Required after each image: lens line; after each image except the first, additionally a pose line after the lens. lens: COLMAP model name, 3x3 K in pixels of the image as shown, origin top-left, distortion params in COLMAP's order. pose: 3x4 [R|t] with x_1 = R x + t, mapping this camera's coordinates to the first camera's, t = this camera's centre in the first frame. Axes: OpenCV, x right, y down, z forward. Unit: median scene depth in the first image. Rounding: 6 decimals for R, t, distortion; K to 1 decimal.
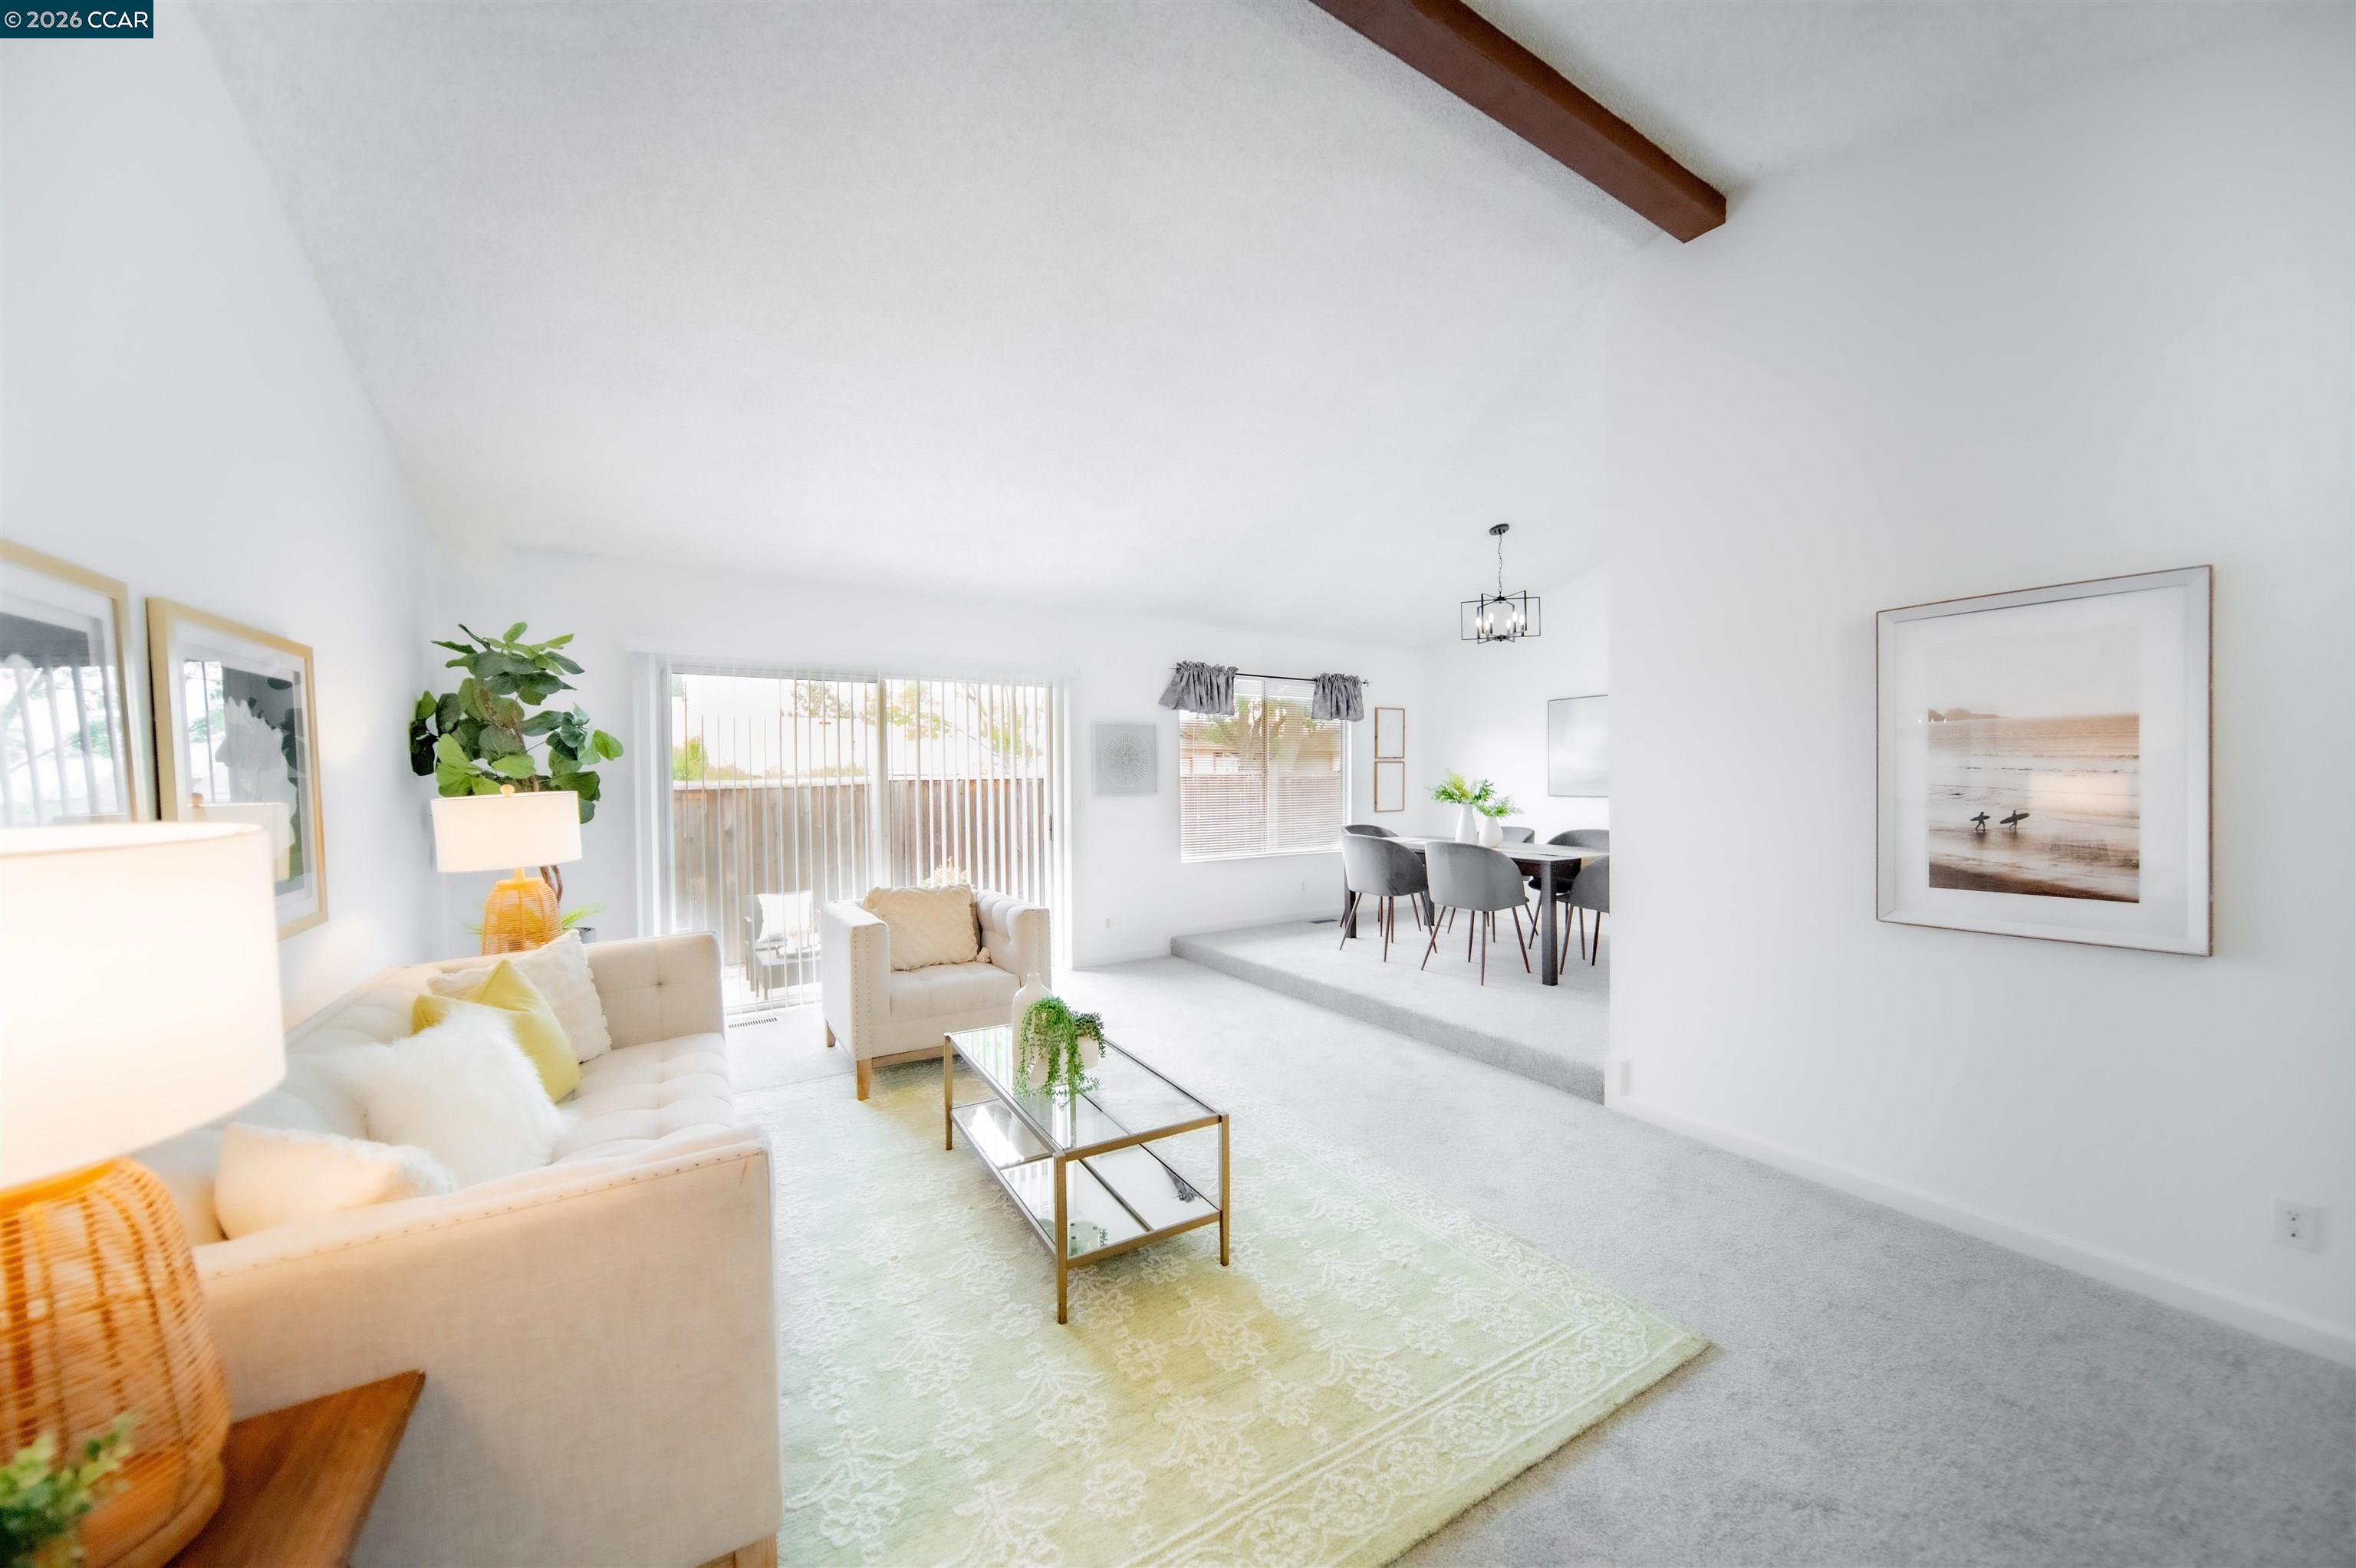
lens RADIAL K [[821.5, 0, 1183.5], [0, 821.5, 780.3], [0, 0, 1]] dist [-0.006522, -0.000257]
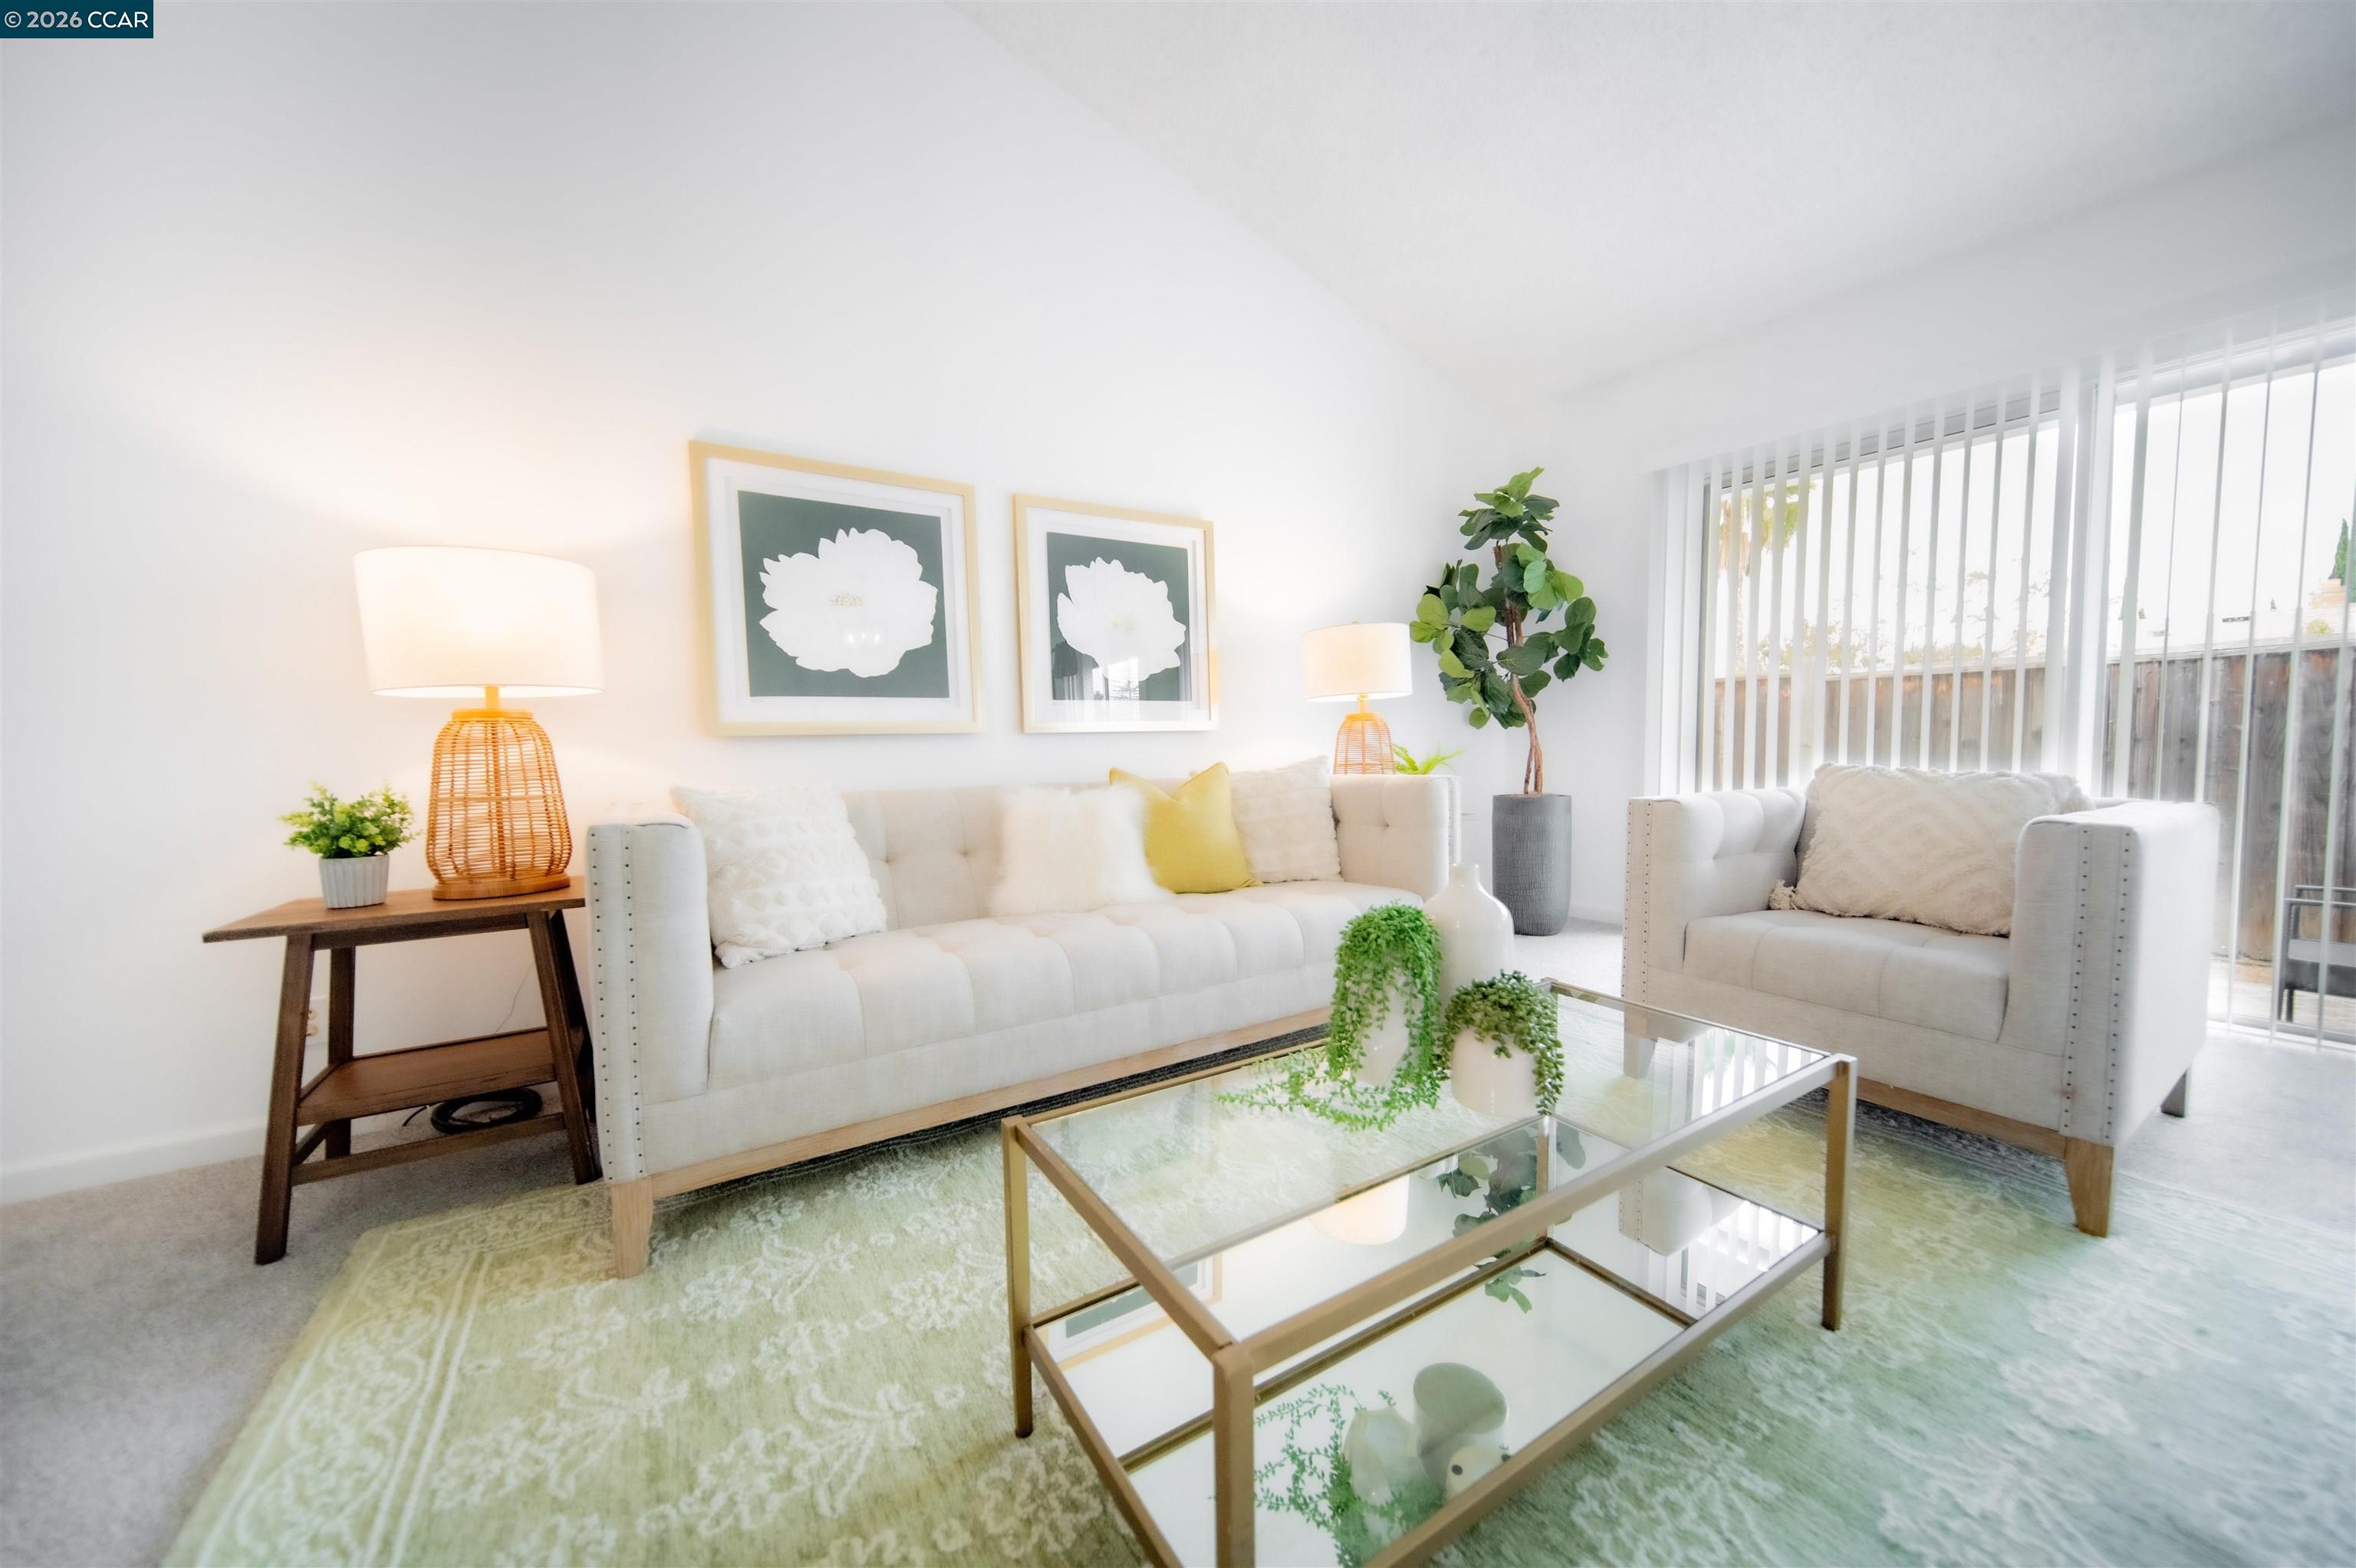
lens RADIAL K [[821.5, 0, 1185.4], [0, 821.5, 786.4], [0, 0, 1]] dist [-0.006522, -0.000257]
pose [[0.032951, 0.072534, -0.996821, 0.128609], [0.008638, 0.997305, 0.072855, 0.074624], [0.999420, -0.011011, 0.032236, 0.395694]]
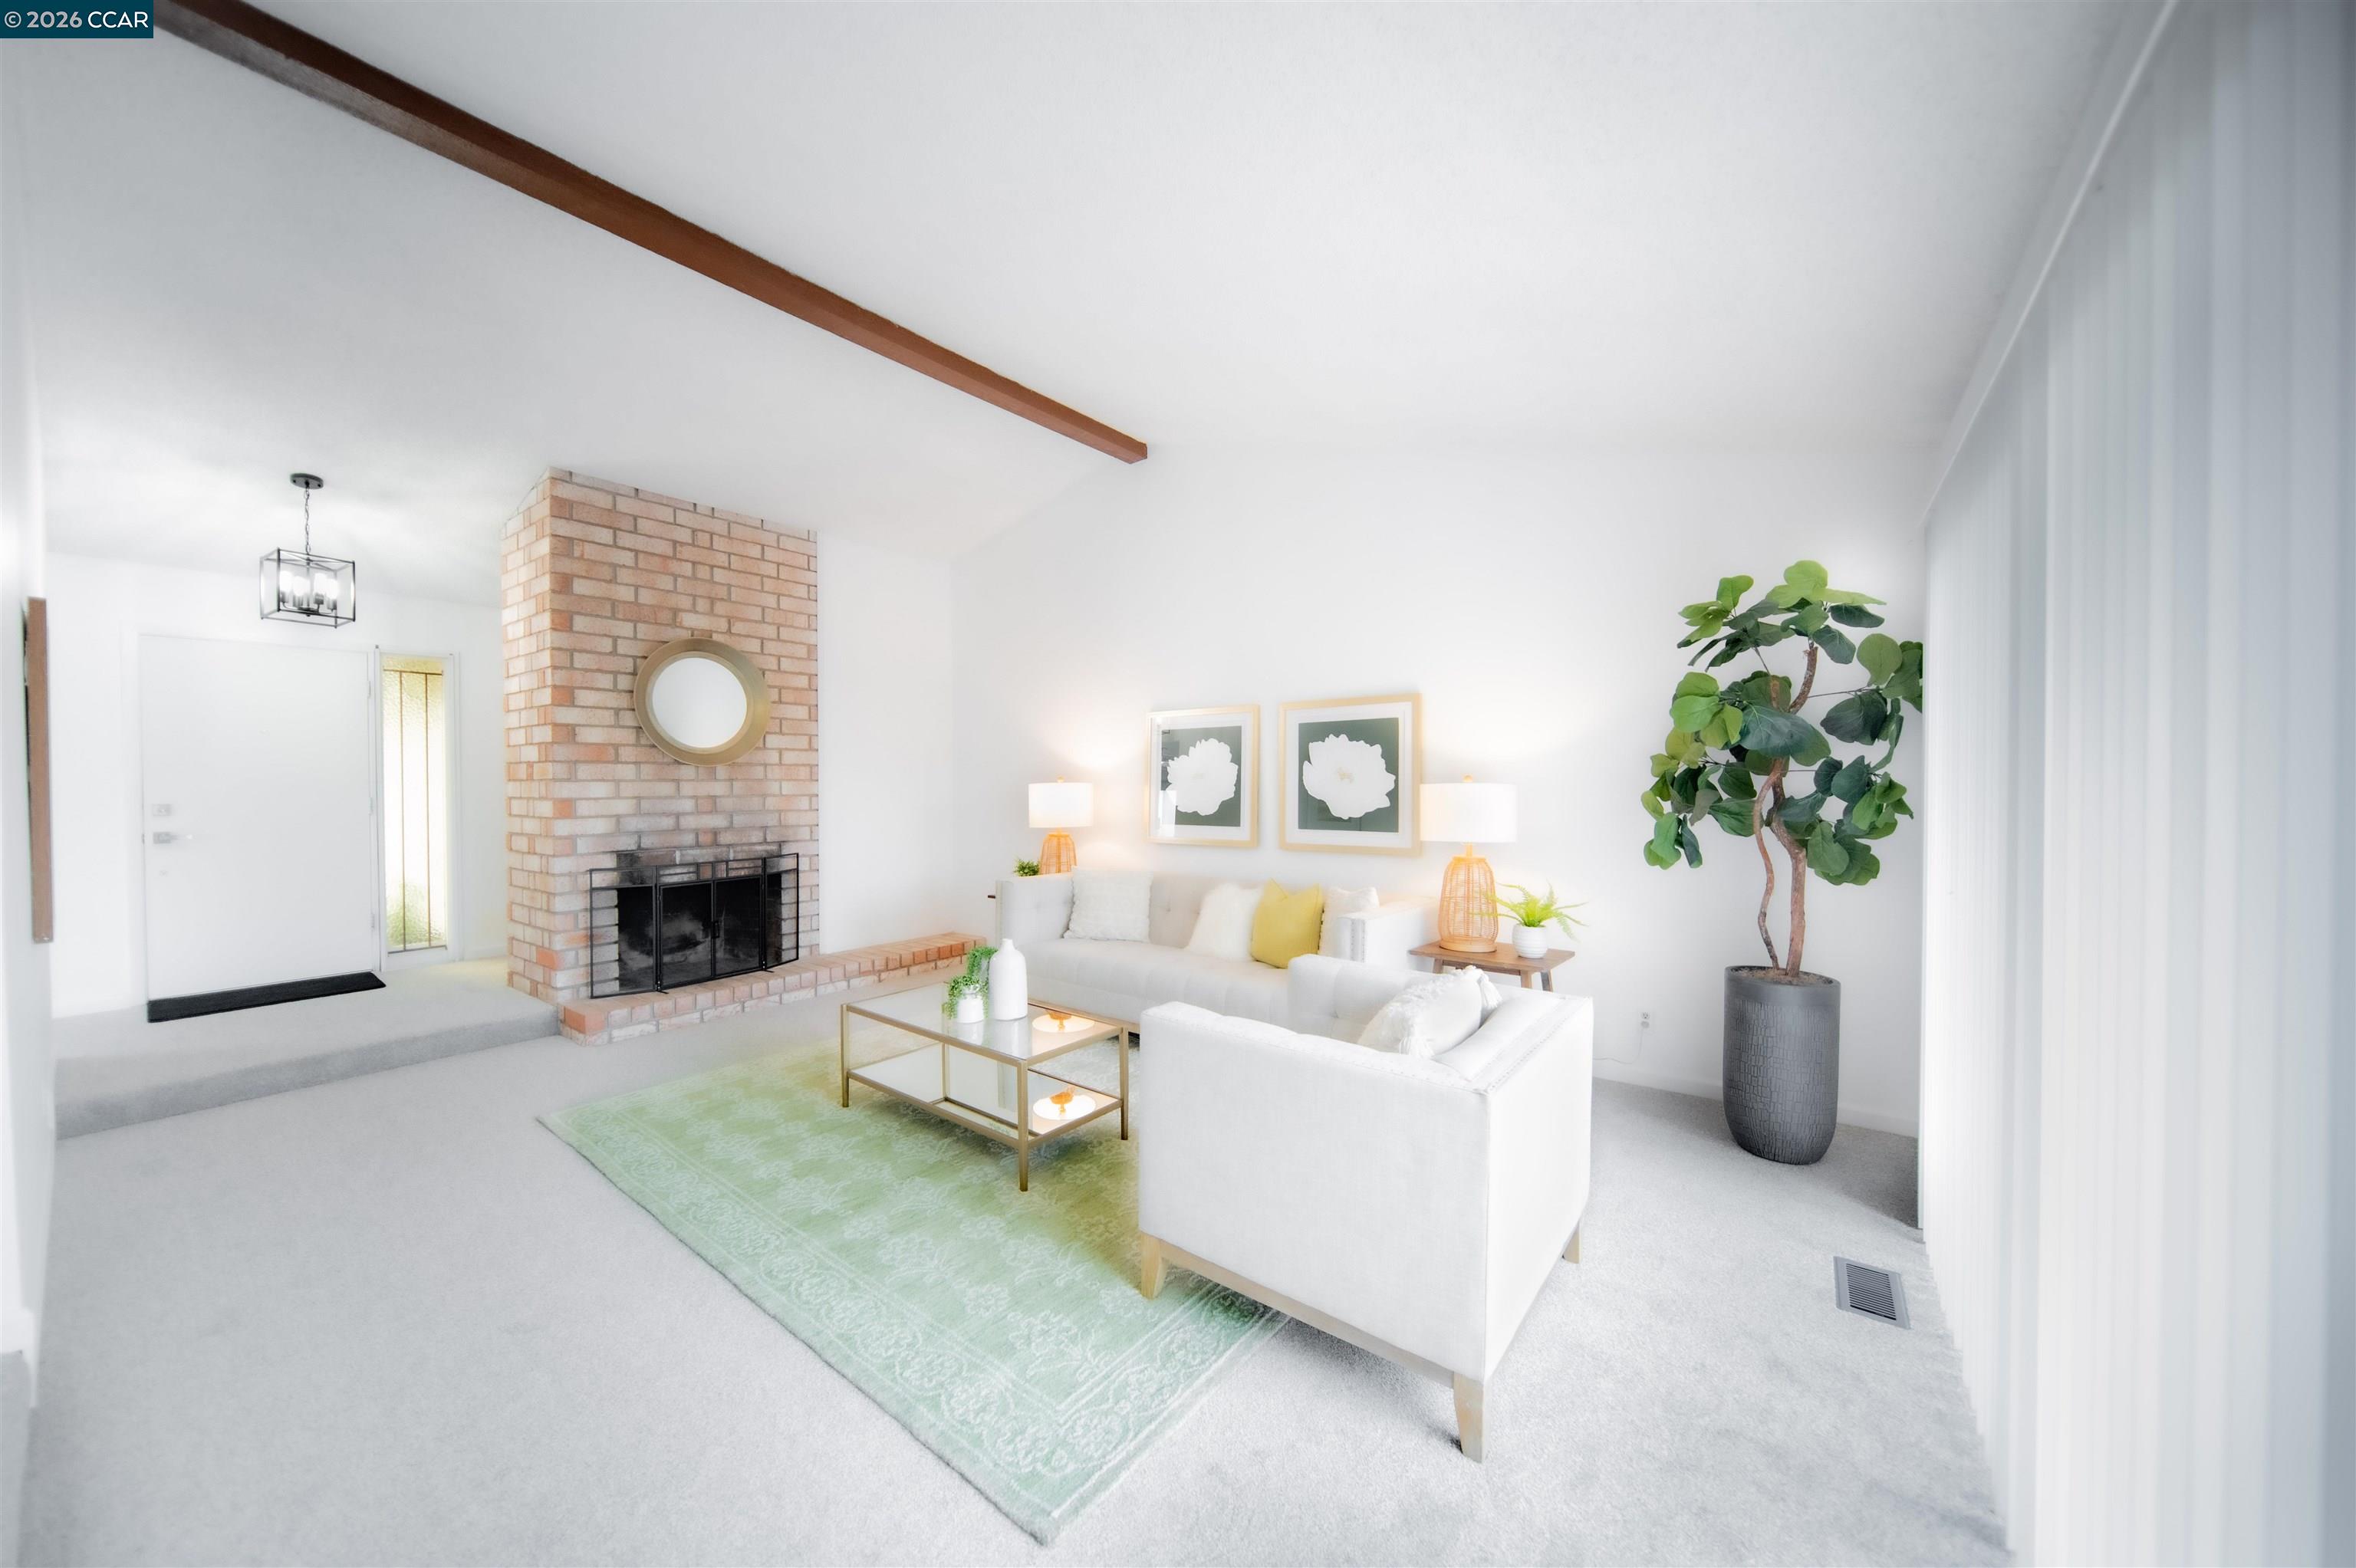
lens RADIAL K [[821.5, 0, 1184.1], [0, 821.5, 792.1], [0, 0, 1]] dist [-0.006522, -0.000257]
pose [[-0.927398, 0.015386, -0.373760, 0.007736], [0.008046, 0.999743, 0.021191, -0.000821], [0.373990, 0.016645, -0.927283, 1.067188]]
